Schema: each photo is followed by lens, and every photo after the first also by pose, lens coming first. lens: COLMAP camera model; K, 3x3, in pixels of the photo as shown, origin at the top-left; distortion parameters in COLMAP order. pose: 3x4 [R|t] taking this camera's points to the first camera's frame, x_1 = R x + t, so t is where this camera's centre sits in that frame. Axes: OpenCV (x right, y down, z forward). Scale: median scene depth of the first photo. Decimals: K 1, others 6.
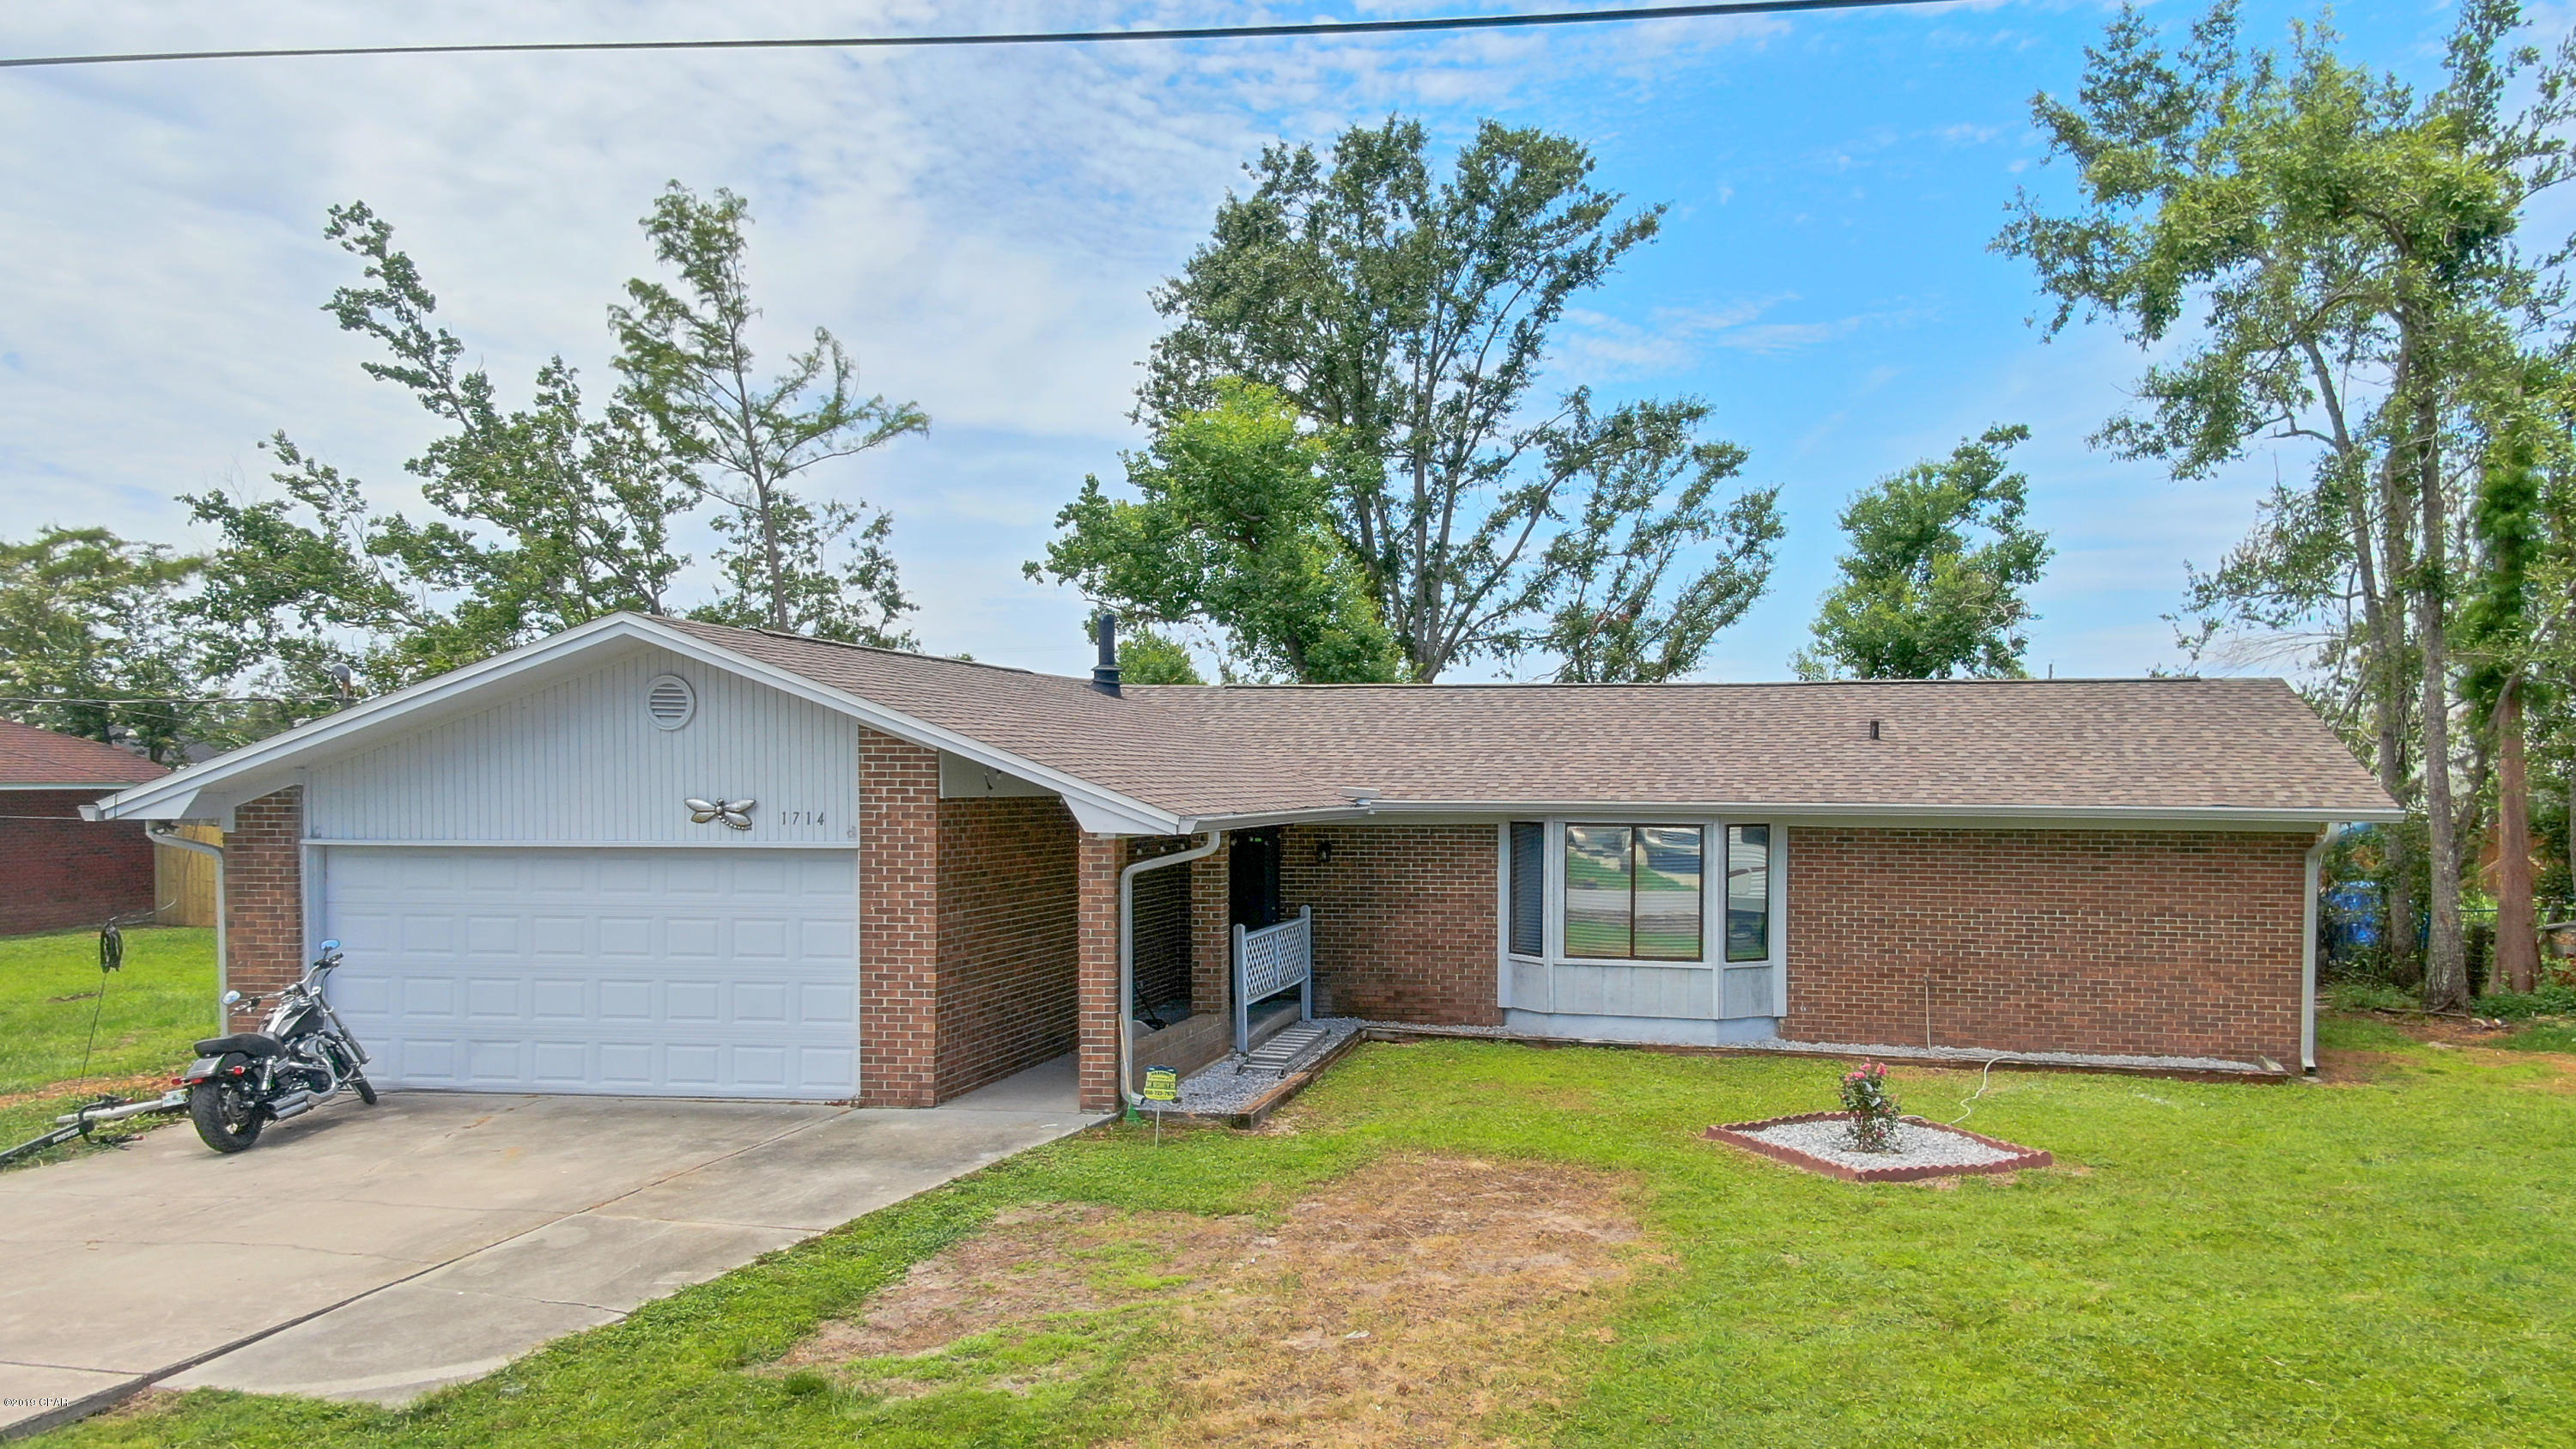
lens RADIAL K [[1939.4, 0, 1394.9], [0, 1939.4, 771.2], [0, 0, 1]] dist [0.219987, -0.213271]
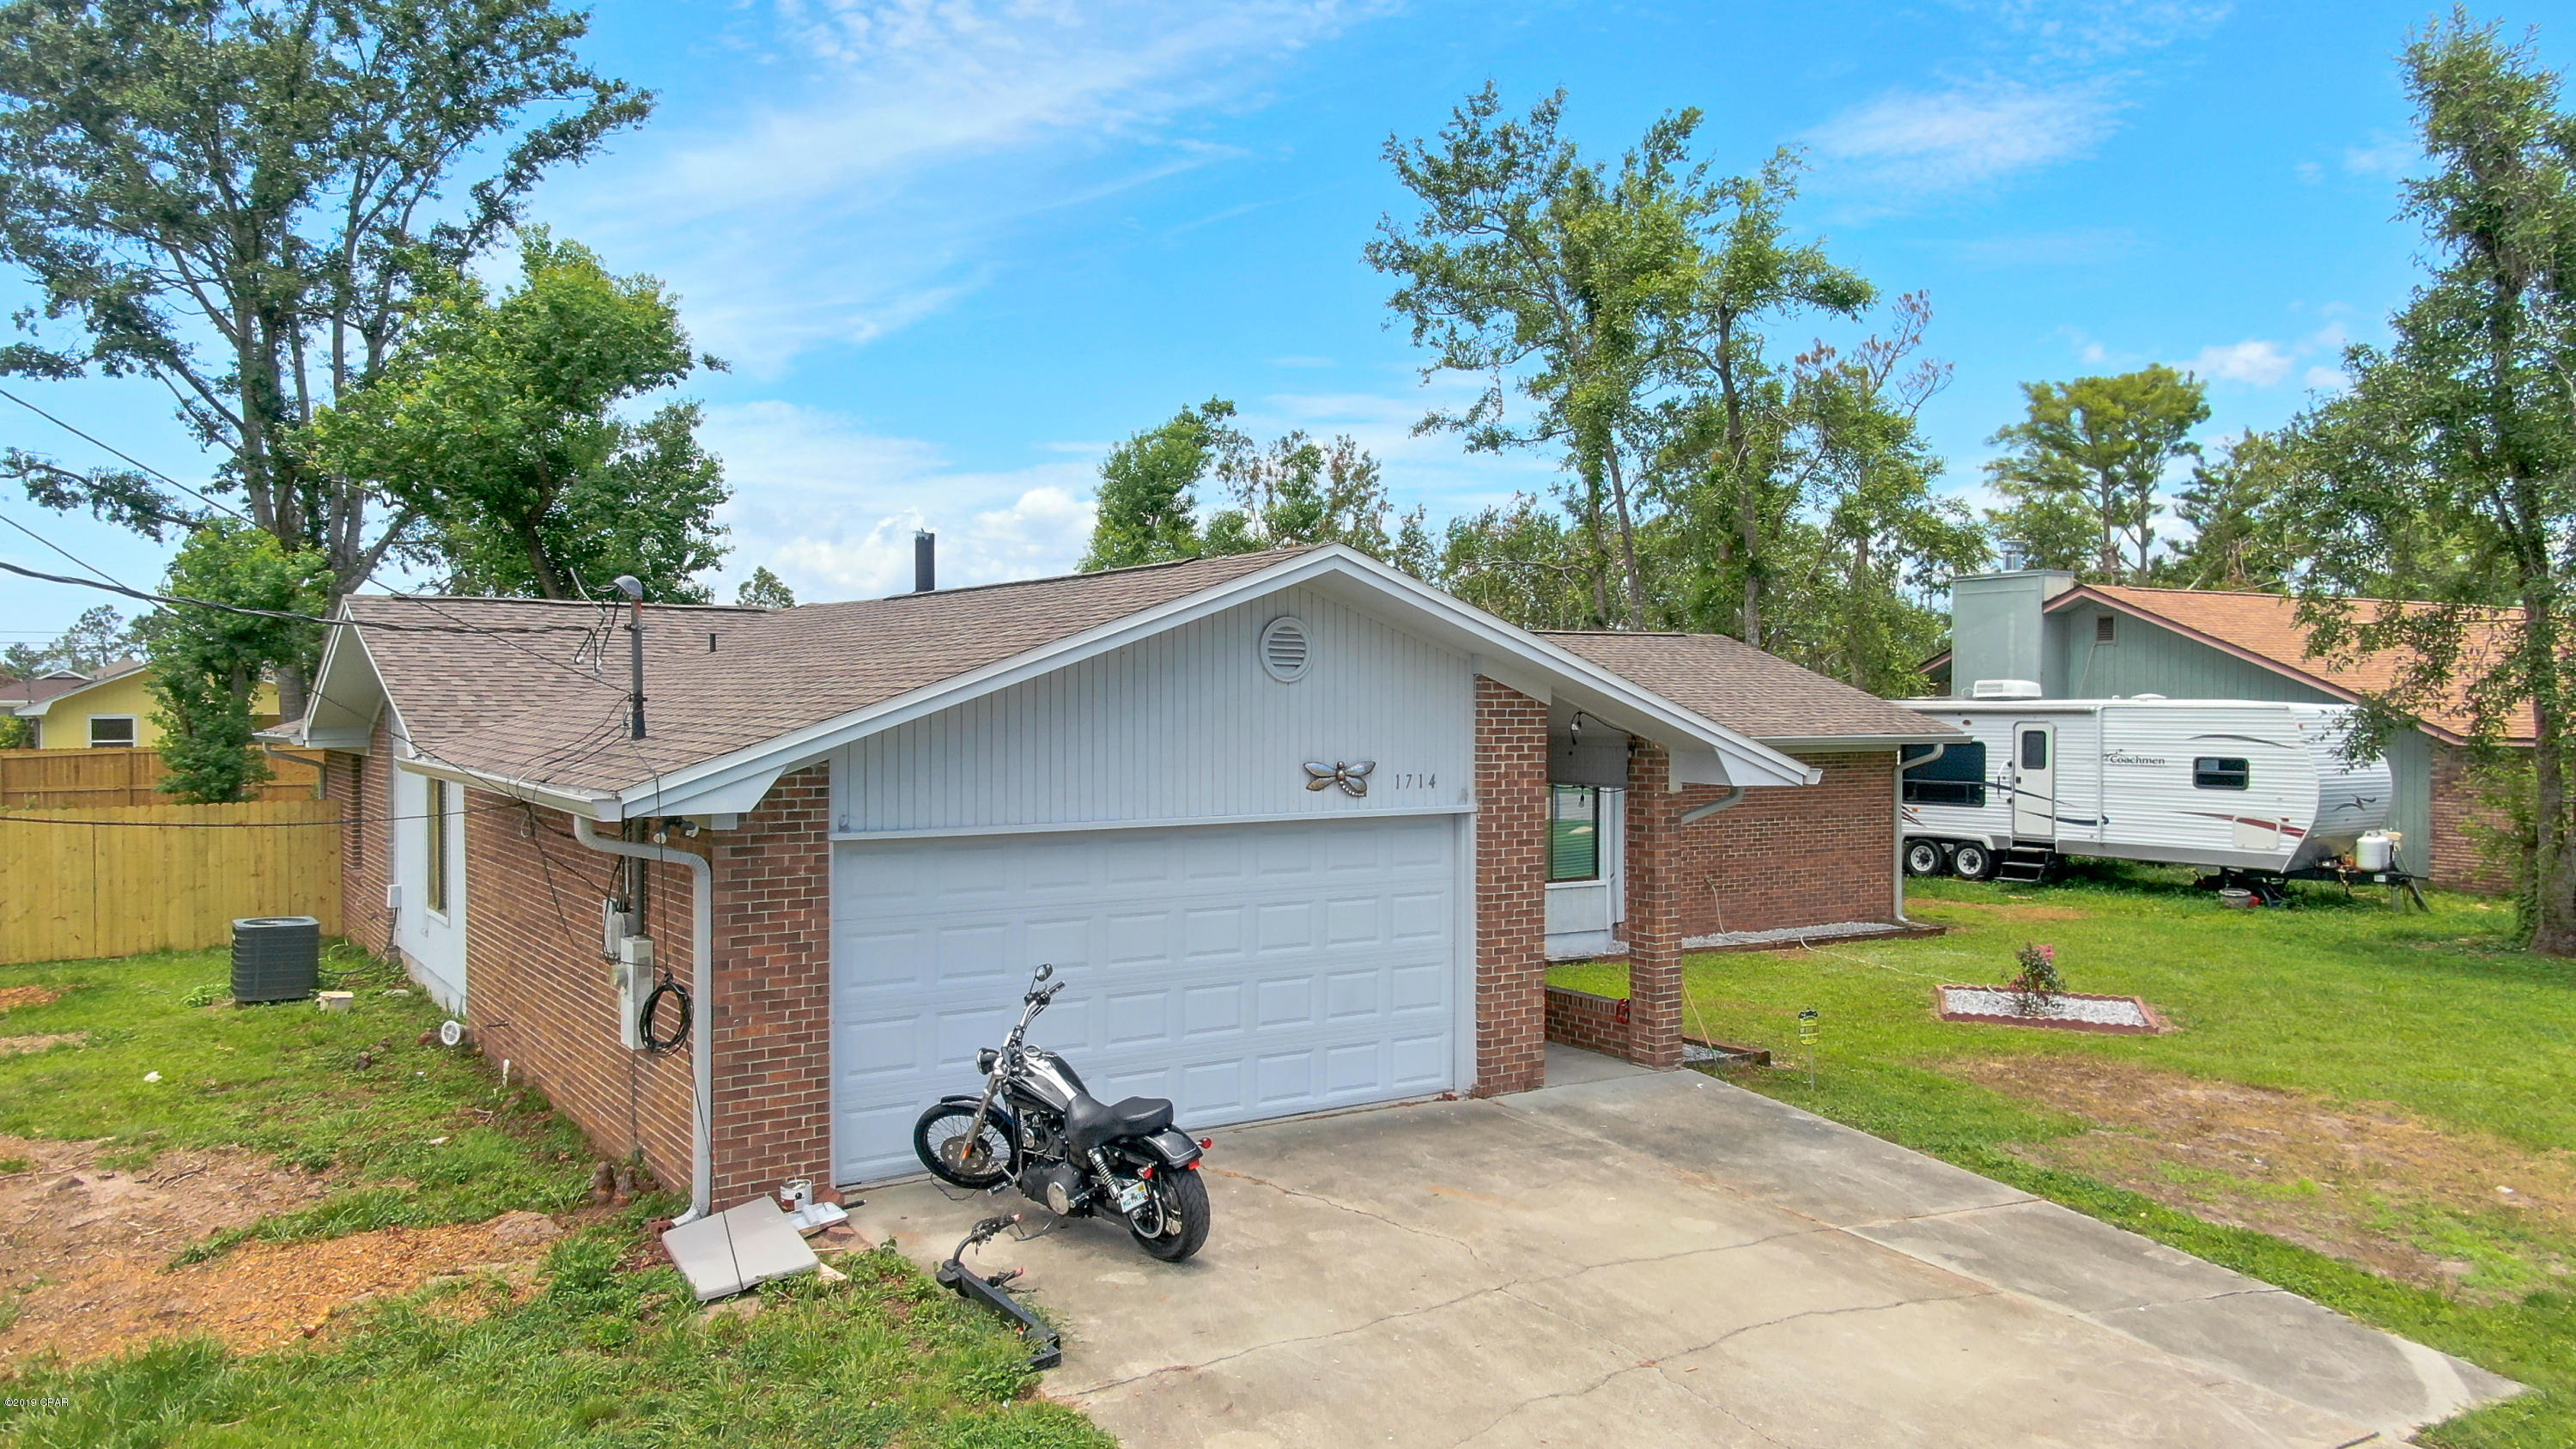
lens RADIAL K [[1854.9, 0, 1290.8], [0, 1854.9, 730.5], [0, 0, 1]] dist [0.192908, -0.246843]
pose [[0.724498, -0.016749, 0.689074, -0.921206], [0.001030, 0.999730, 0.023217, -0.018304], [-0.689276, -0.016111, 0.724319, 0.438783]]
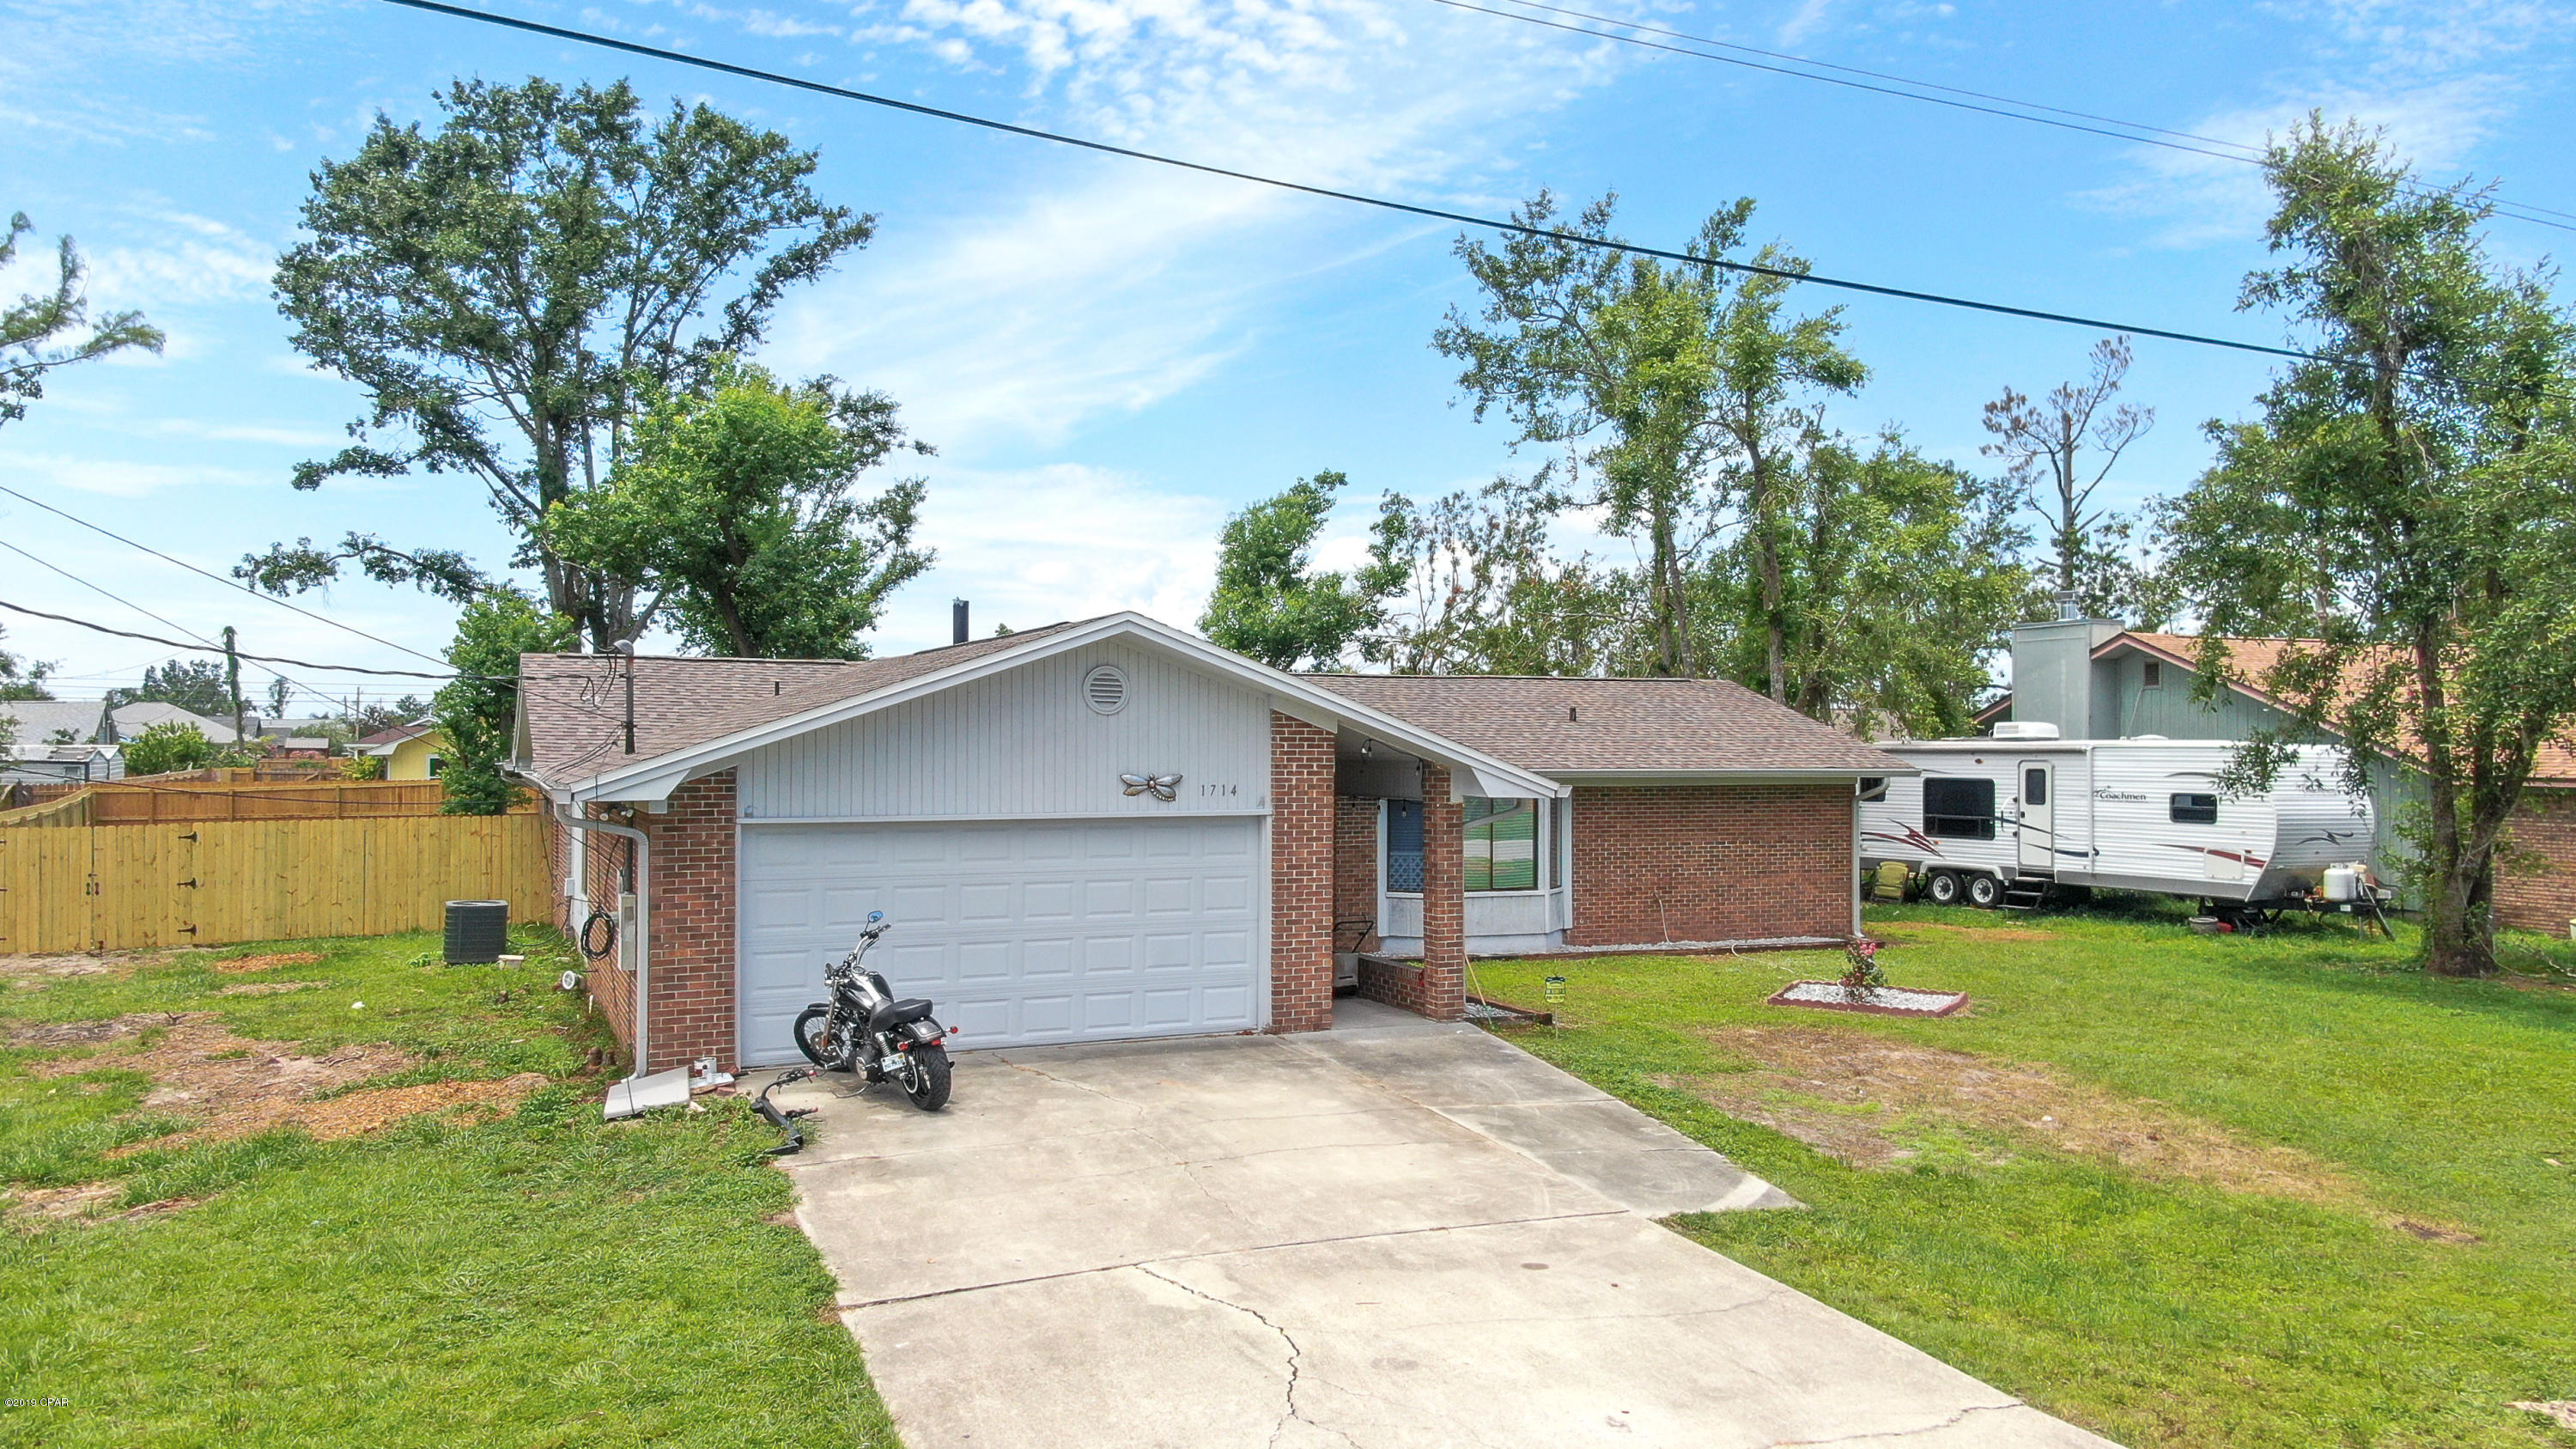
lens RADIAL K [[1854.9, 0, 1290.8], [0, 1854.9, 730.5], [0, 0, 1]] dist [0.192908, -0.246843]
pose [[0.823140, 0.001834, 0.567835, -0.893144], [-0.000090, 0.999995, -0.003100, -0.008010], [-0.567838, 0.002500, 0.823137, 0.075306]]
